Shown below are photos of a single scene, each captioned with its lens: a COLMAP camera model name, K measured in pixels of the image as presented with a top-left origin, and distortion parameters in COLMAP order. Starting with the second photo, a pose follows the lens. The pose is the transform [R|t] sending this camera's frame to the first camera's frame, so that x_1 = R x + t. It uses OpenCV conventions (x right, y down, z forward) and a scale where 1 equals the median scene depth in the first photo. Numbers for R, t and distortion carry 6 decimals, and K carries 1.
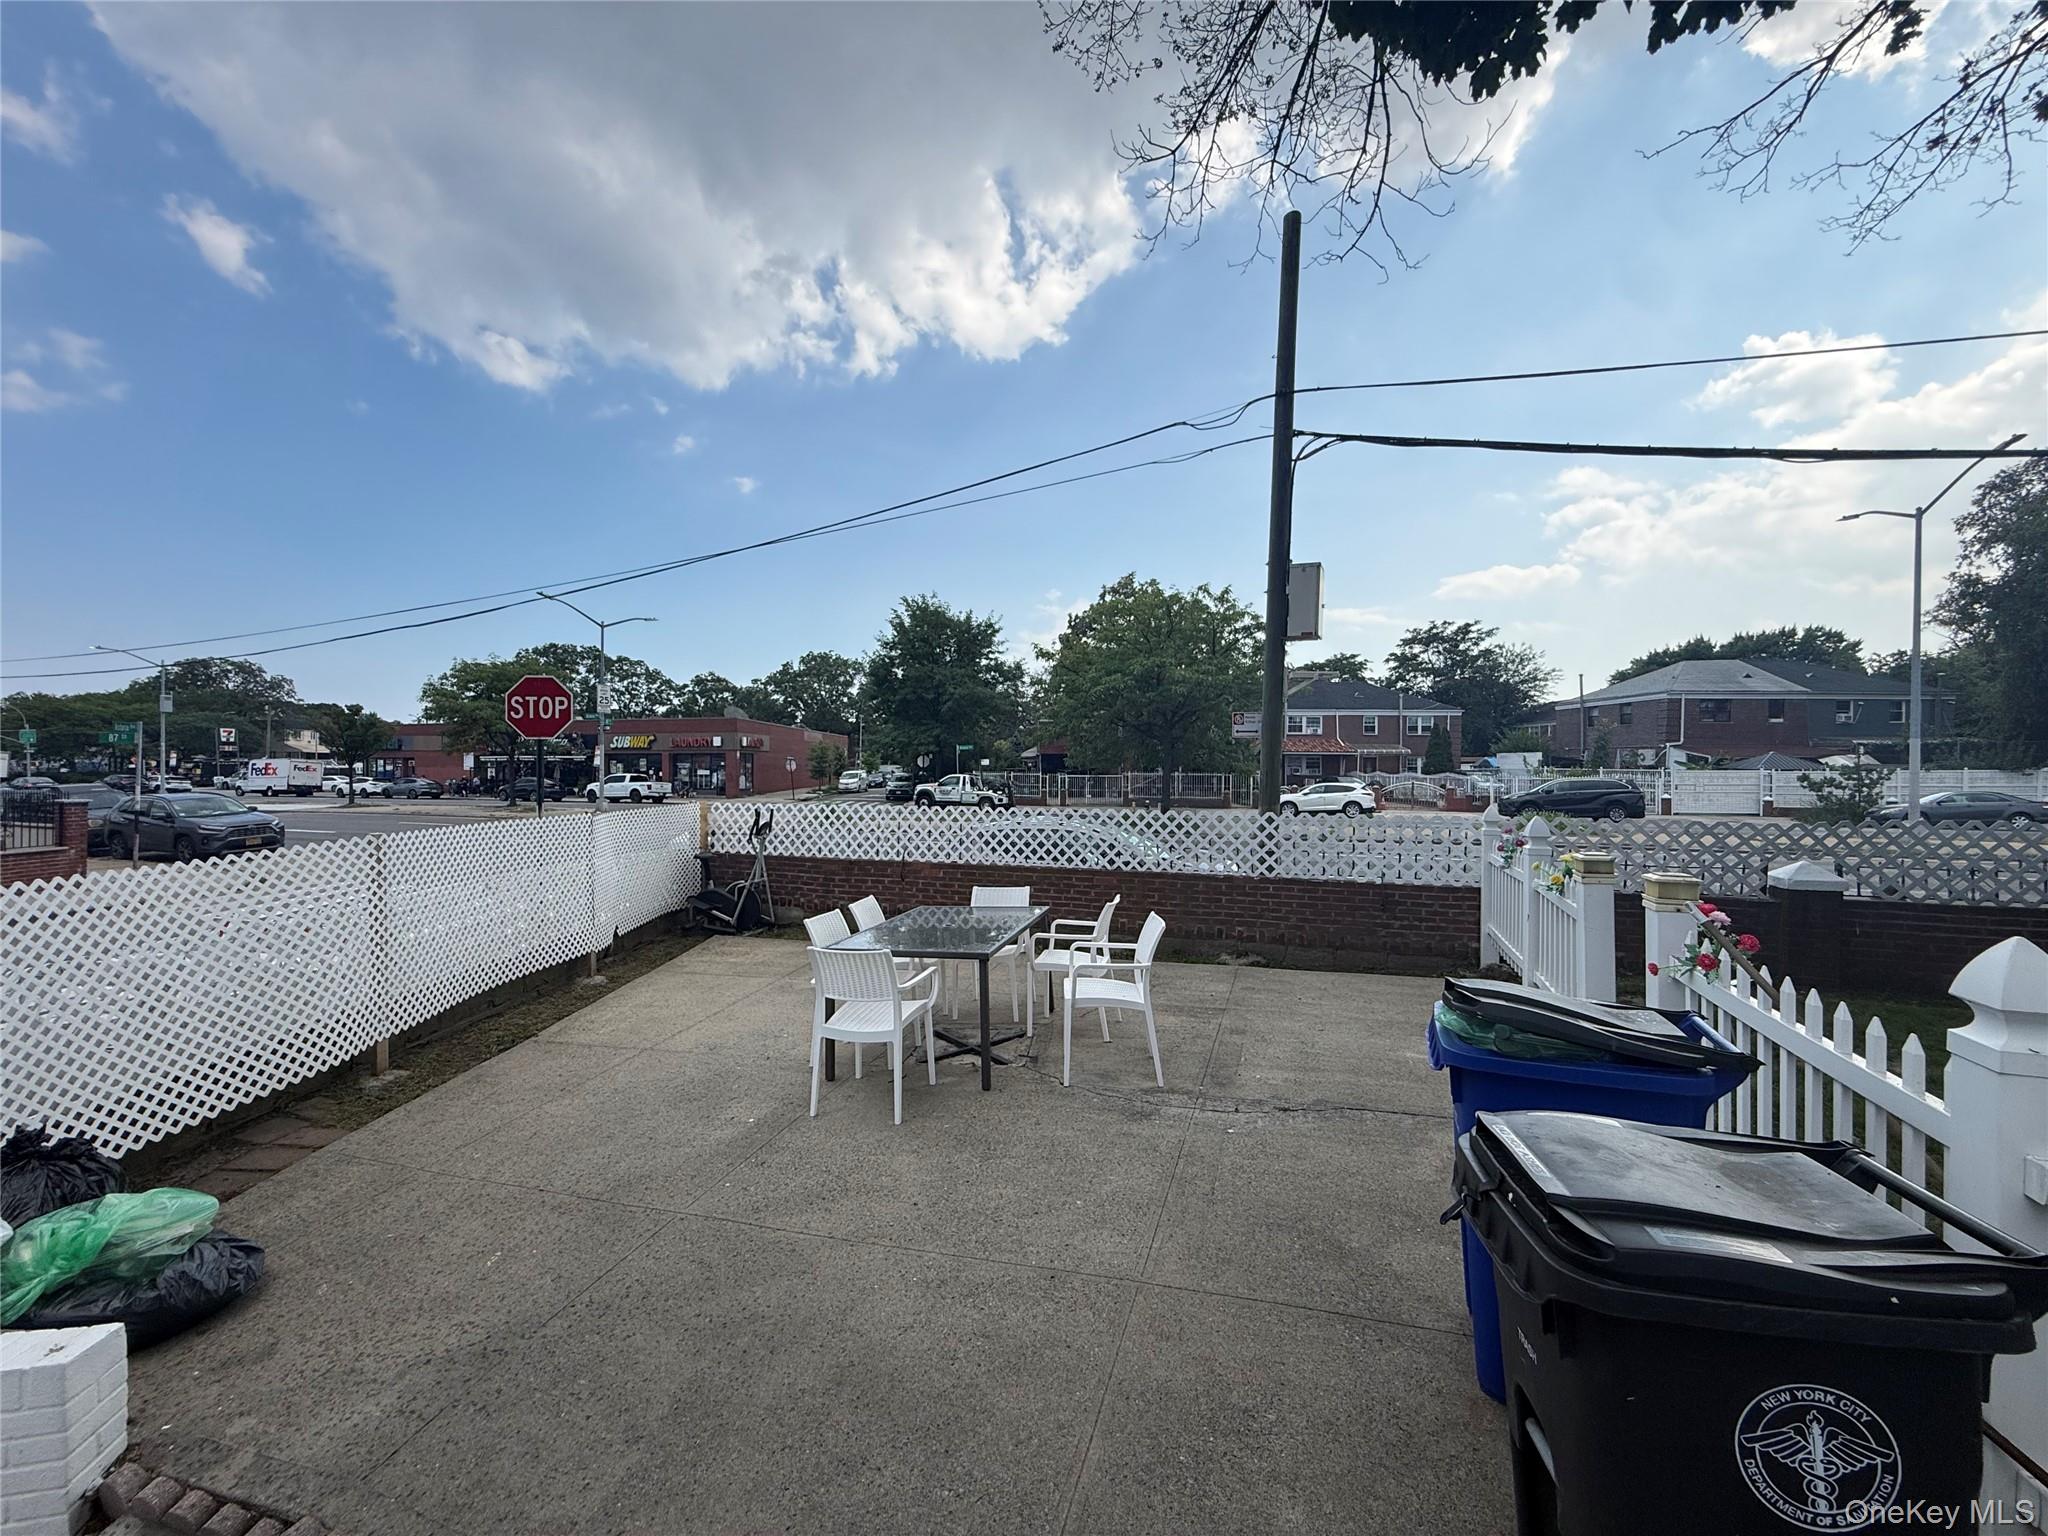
lens RADIAL K [[817.5, 0, 1022.3], [0, 817.5, 767.0], [0, 0, 1]] dist [0.014686, -0.000081]
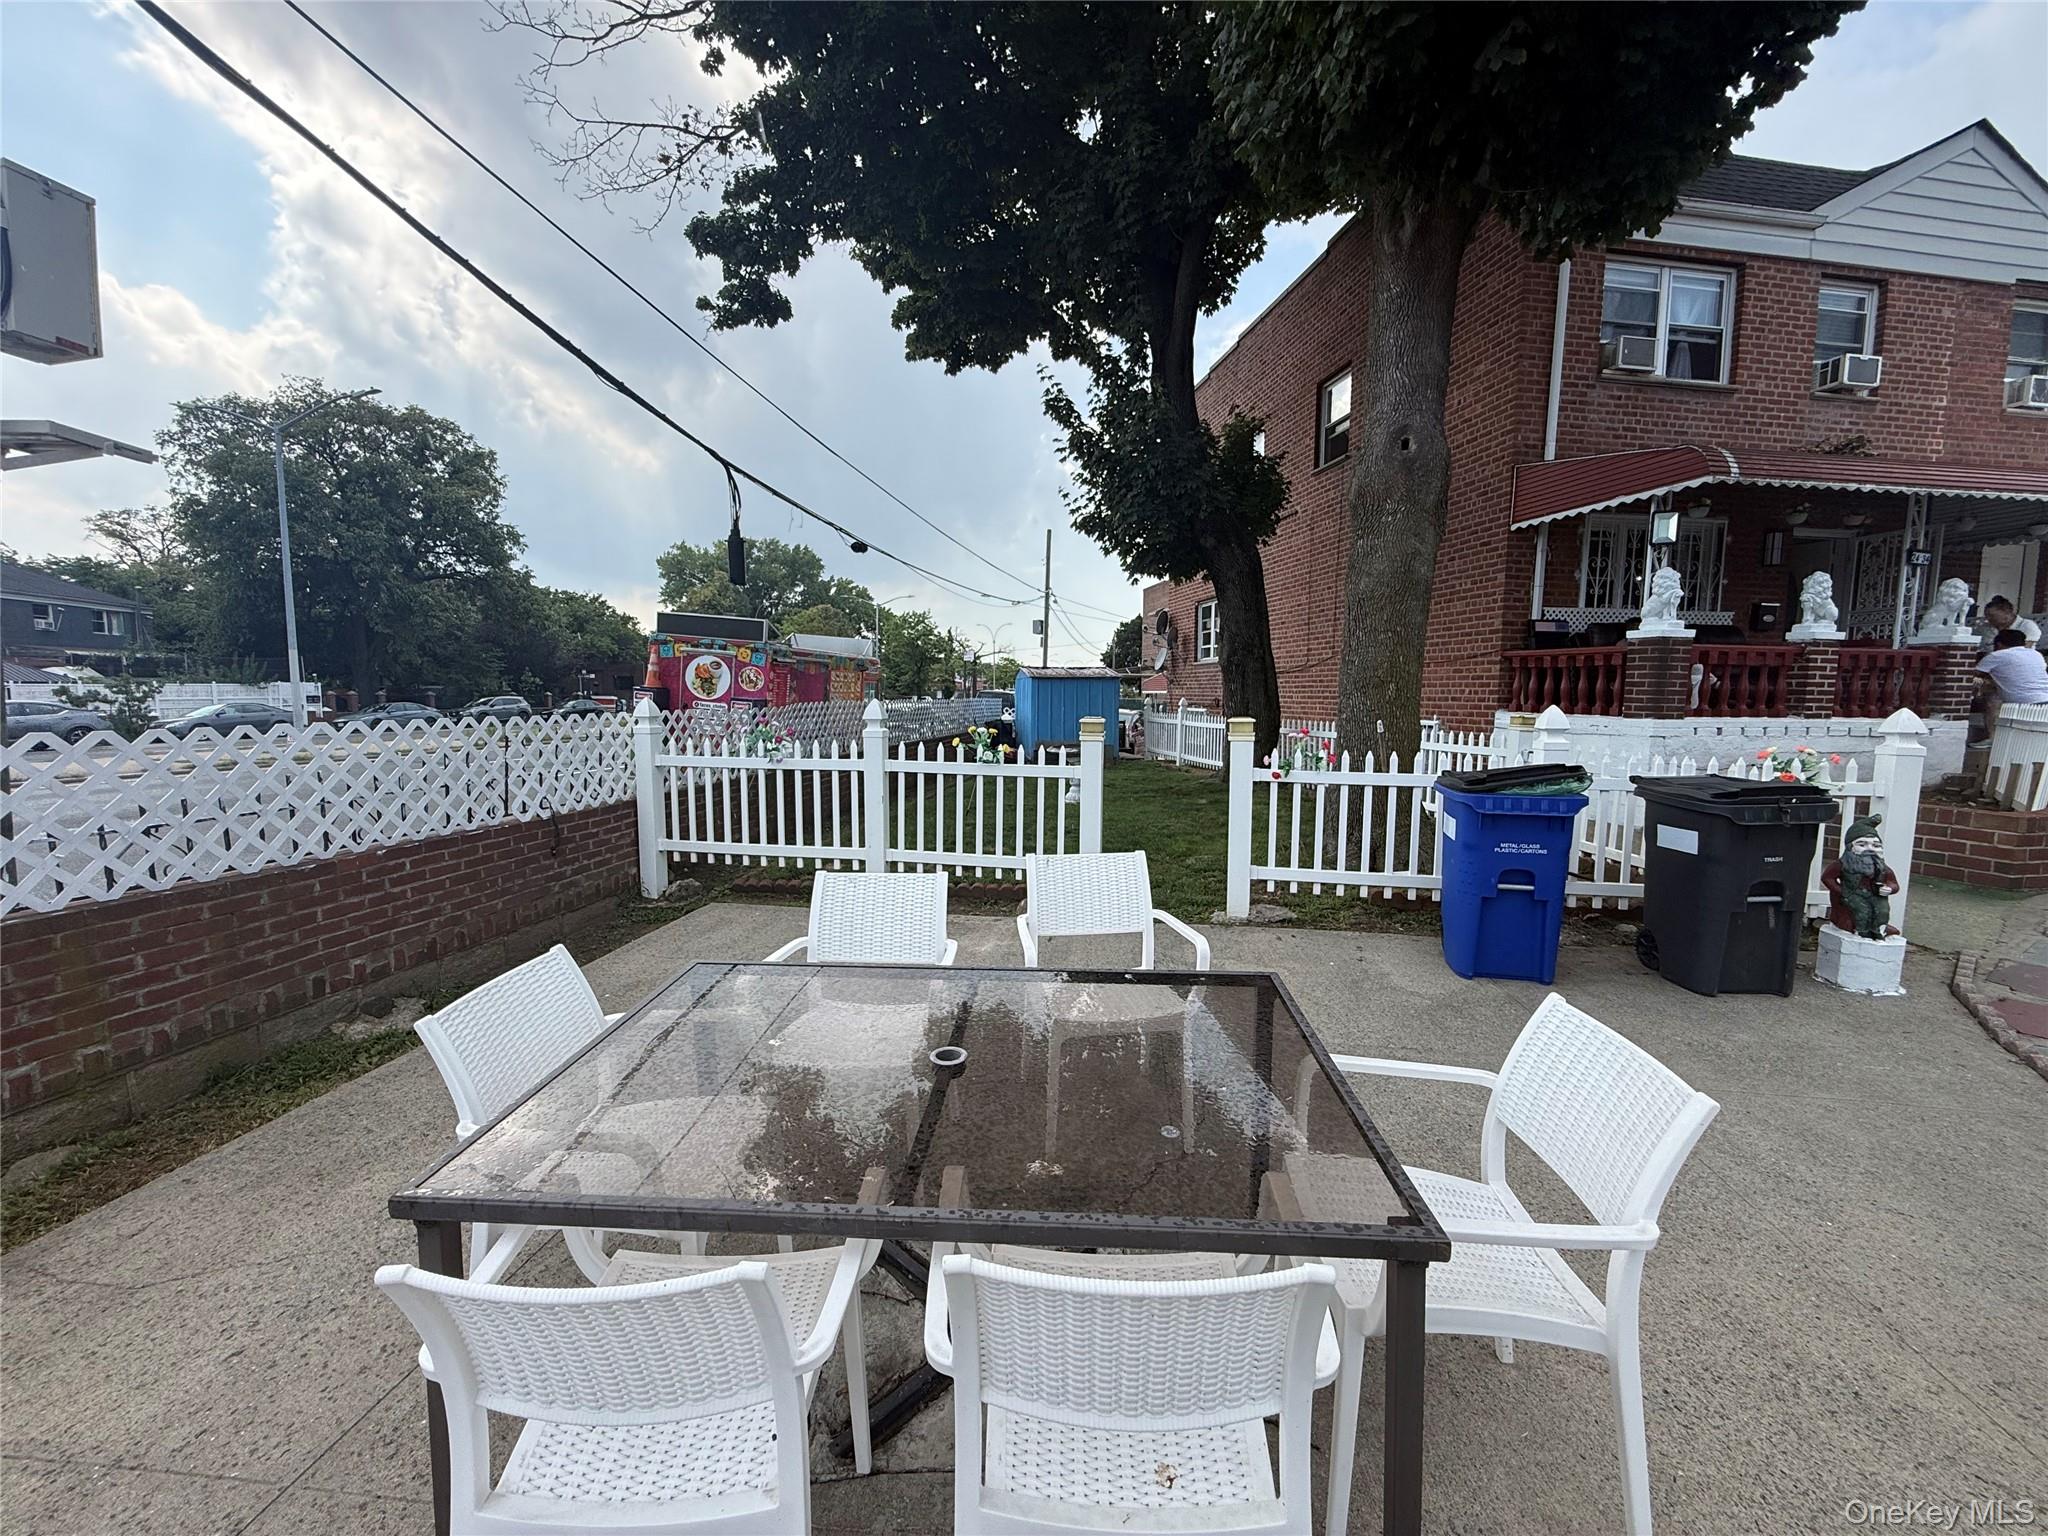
lens RADIAL K [[817.5, 0, 1020.9], [0, 817.5, 769.1], [0, 0, 1]] dist [0.014686, -0.000081]
pose [[-0.136921, -0.094173, 0.986095, -0.053439], [-0.005501, 0.995528, 0.094310, 0.006711], [-0.990567, 0.007489, -0.136827, 0.134686]]
